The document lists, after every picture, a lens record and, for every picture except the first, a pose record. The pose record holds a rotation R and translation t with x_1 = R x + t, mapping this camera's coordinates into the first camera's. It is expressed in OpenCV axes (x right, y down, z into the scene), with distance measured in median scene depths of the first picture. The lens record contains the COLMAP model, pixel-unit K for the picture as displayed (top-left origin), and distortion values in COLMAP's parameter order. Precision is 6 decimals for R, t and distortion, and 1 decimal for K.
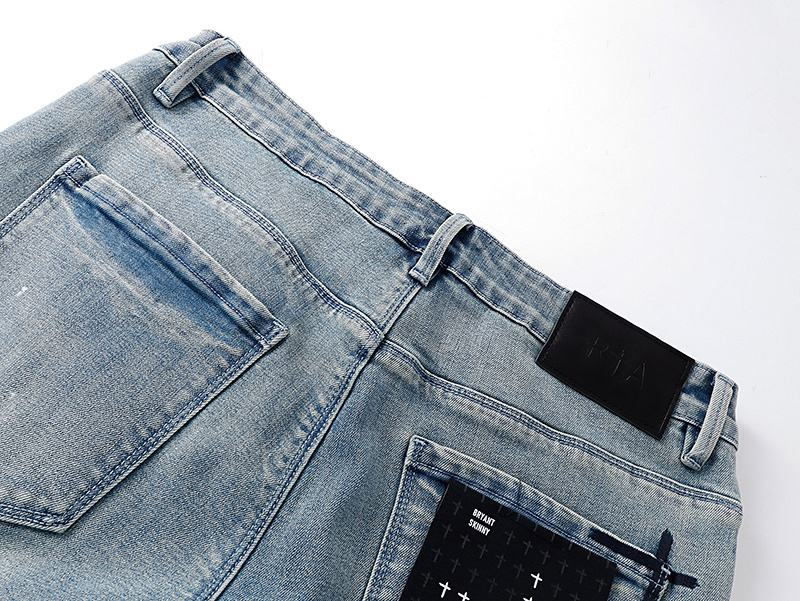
lens RADIAL K [[839.5, 0, 400.0], [0, 839.5, 300.5], [0, 0, 1]] dist [0.045250, -0.015252]
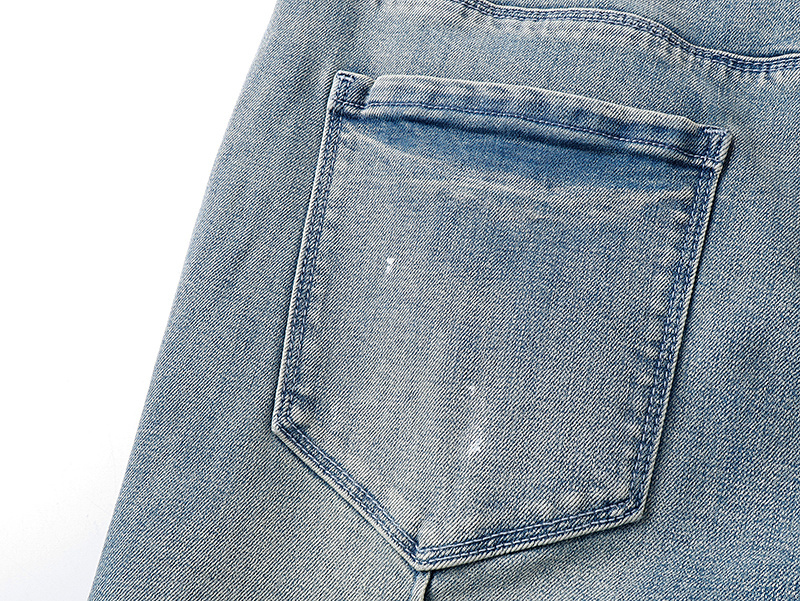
lens RADIAL K [[839.5, 0, 400.0], [0, 839.5, 300.5], [0, 0, 1]] dist [0.045250, -0.015252]
pose [[0.856015, -0.474435, -0.205302, -0.291878], [0.503311, 0.855512, 0.121561, -0.066751], [0.117966, -0.207389, 0.971120, 0.270041]]
